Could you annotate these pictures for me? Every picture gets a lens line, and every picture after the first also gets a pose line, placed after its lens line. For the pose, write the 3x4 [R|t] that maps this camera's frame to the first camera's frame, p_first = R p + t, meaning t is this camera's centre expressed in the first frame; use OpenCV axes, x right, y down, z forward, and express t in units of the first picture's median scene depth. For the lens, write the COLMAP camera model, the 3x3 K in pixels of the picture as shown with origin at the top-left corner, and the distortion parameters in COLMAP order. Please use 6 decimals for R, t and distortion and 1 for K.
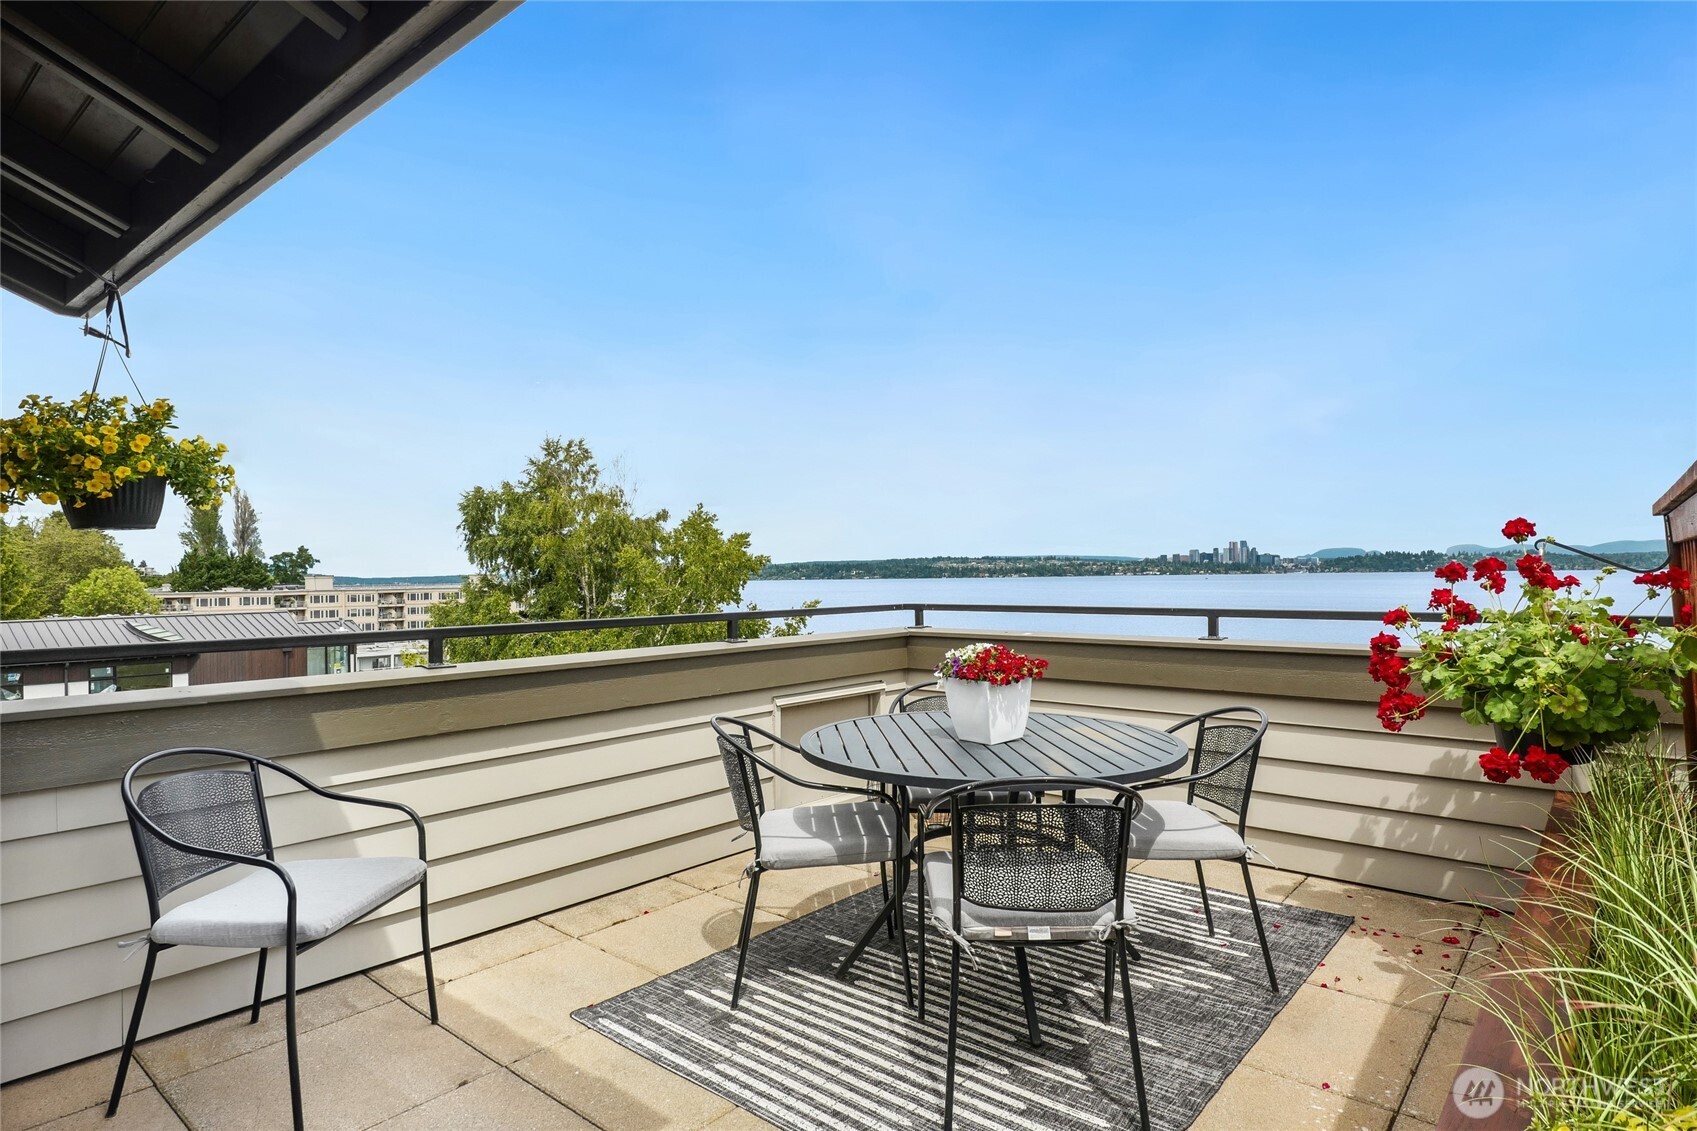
lens RADIAL K [[937.3, 0, 848.5], [0, 937.3, 565.5], [0, 0, 1]] dist [0.004299, 0.000546]
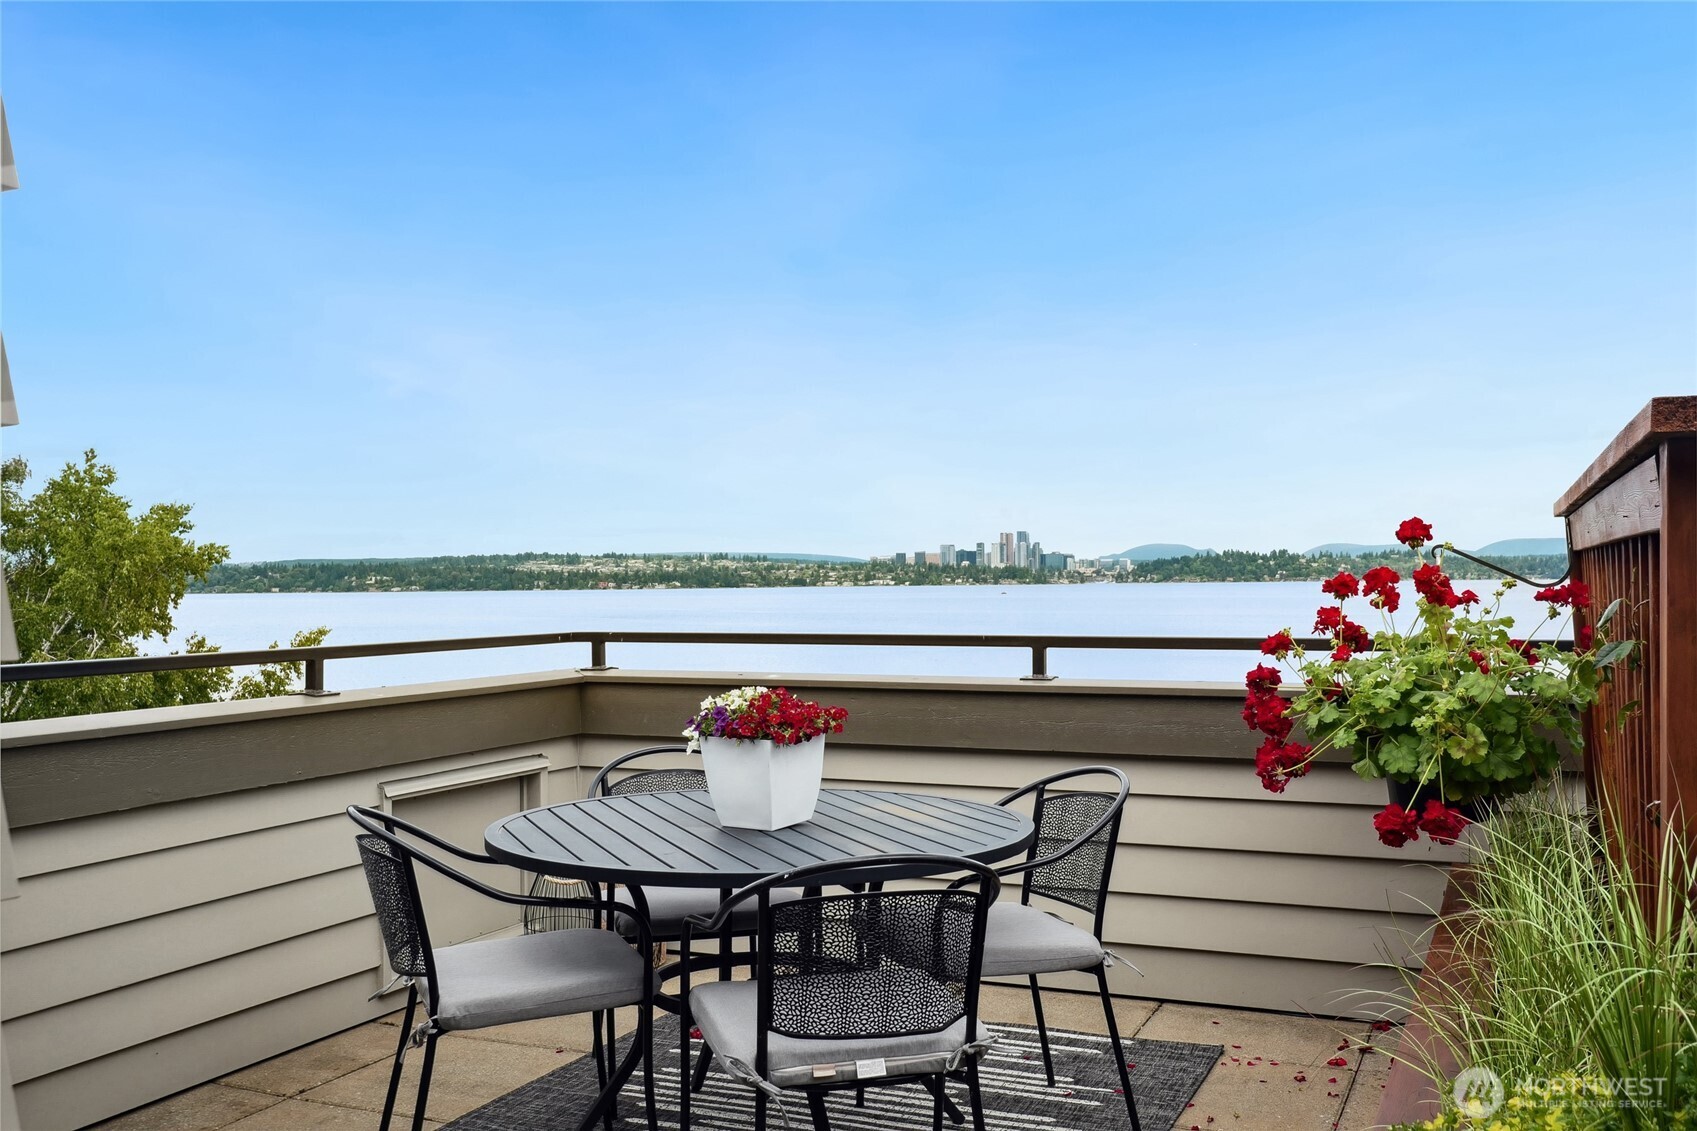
lens RADIAL K [[1621.3, 0, 852.4], [0, 1621.3, 552.1], [0, 0, 1]] dist [-0.002002, 0.010495]
pose [[0.956598, 0.008591, 0.291283, -0.136706], [-0.005623, 0.999923, -0.011024, -0.003549], [-0.291356, 0.008908, 0.956573, -0.168048]]
